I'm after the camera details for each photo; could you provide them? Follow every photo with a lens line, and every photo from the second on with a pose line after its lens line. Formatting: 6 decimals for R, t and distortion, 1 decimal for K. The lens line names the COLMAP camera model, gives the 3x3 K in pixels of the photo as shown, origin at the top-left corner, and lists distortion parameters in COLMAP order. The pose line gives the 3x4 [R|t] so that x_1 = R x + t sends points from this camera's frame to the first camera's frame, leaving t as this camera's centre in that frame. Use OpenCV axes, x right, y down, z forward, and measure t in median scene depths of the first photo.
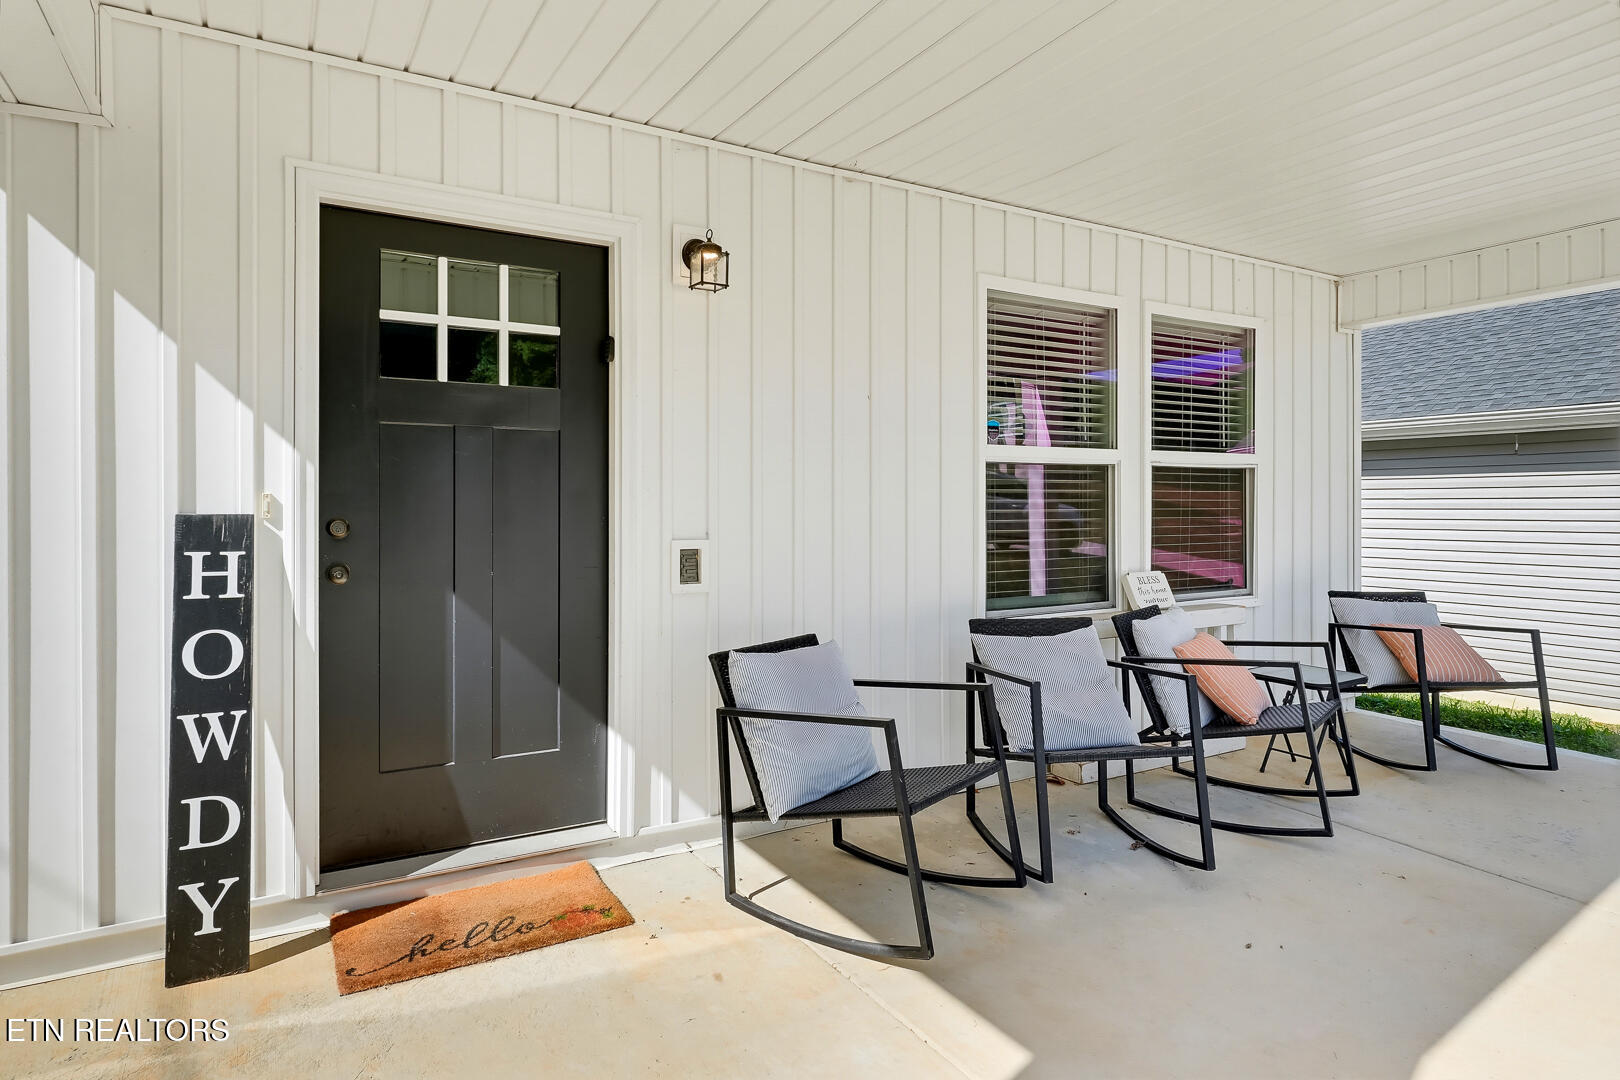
lens RADIAL K [[973.0, 0, 813.9], [0, 973.0, 544.4], [0, 0, 1]] dist [-0.005674, -0.001382]
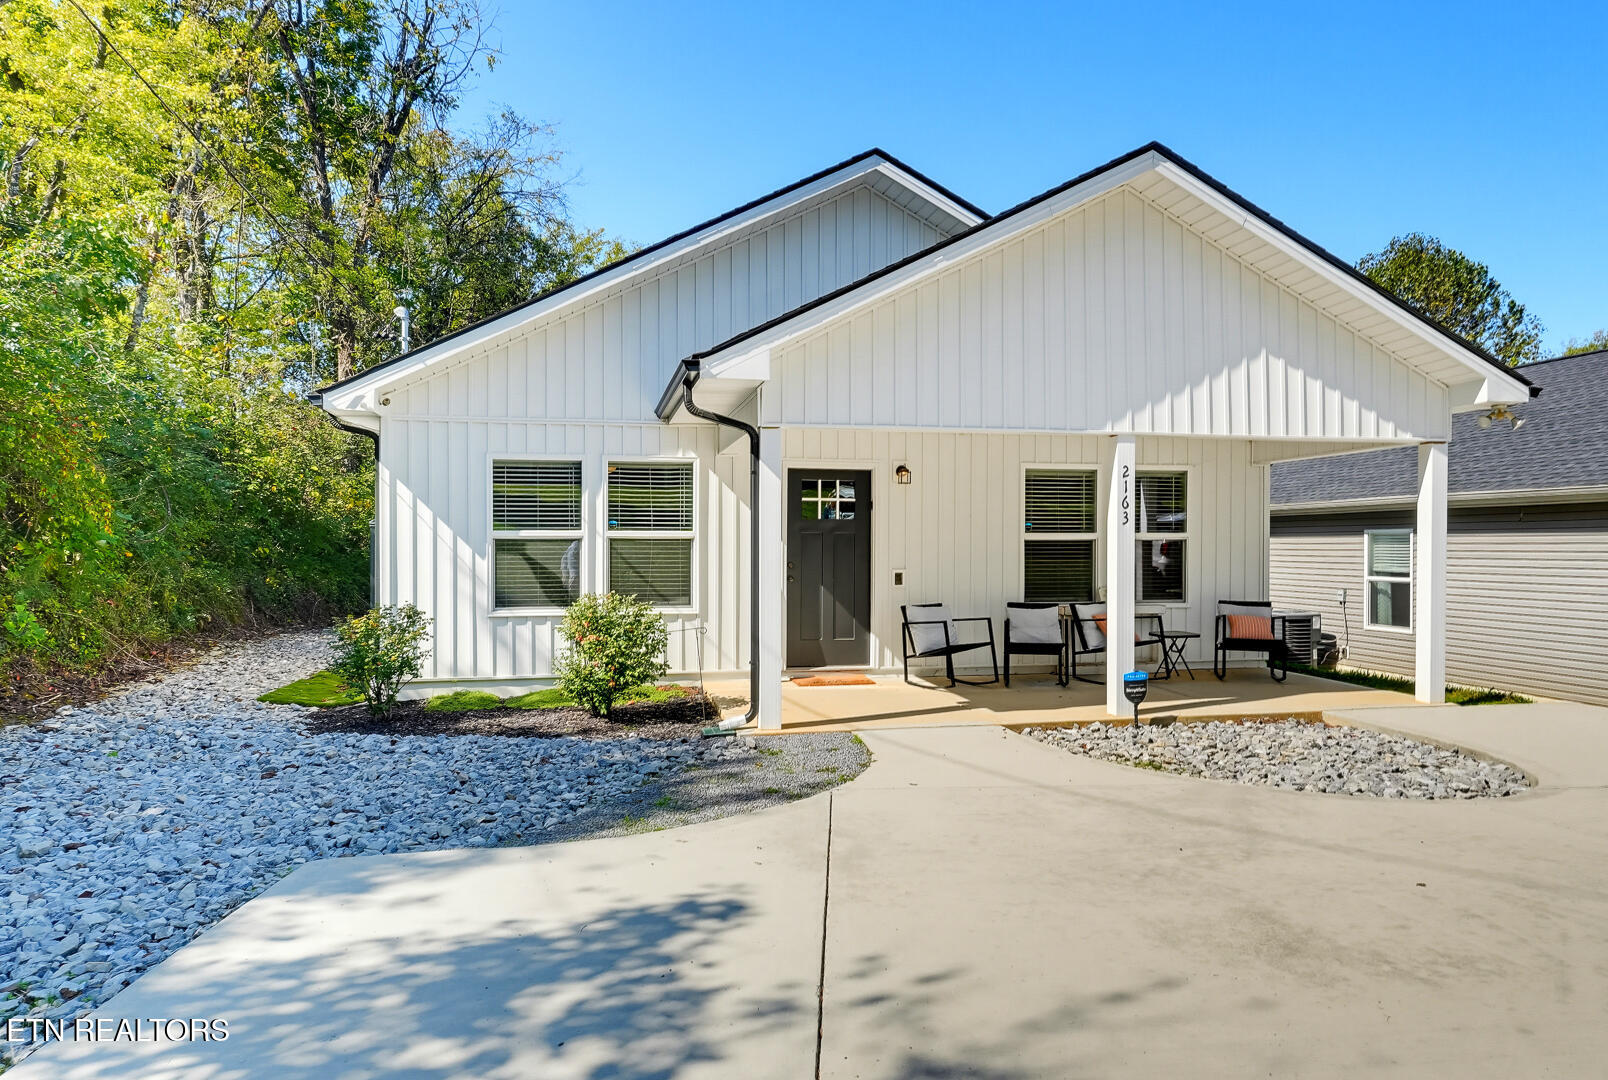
lens RADIAL K [[1074.7, 0, 805.8], [0, 1074.7, 548.7], [0, 0, 1]] dist [0.004489, 0.001011]
pose [[0.957418, 0.003747, -0.288680, 0.544093], [-0.007745, 0.999889, -0.012710, -0.025065], [0.288600, 0.014404, 0.957341, -2.196331]]
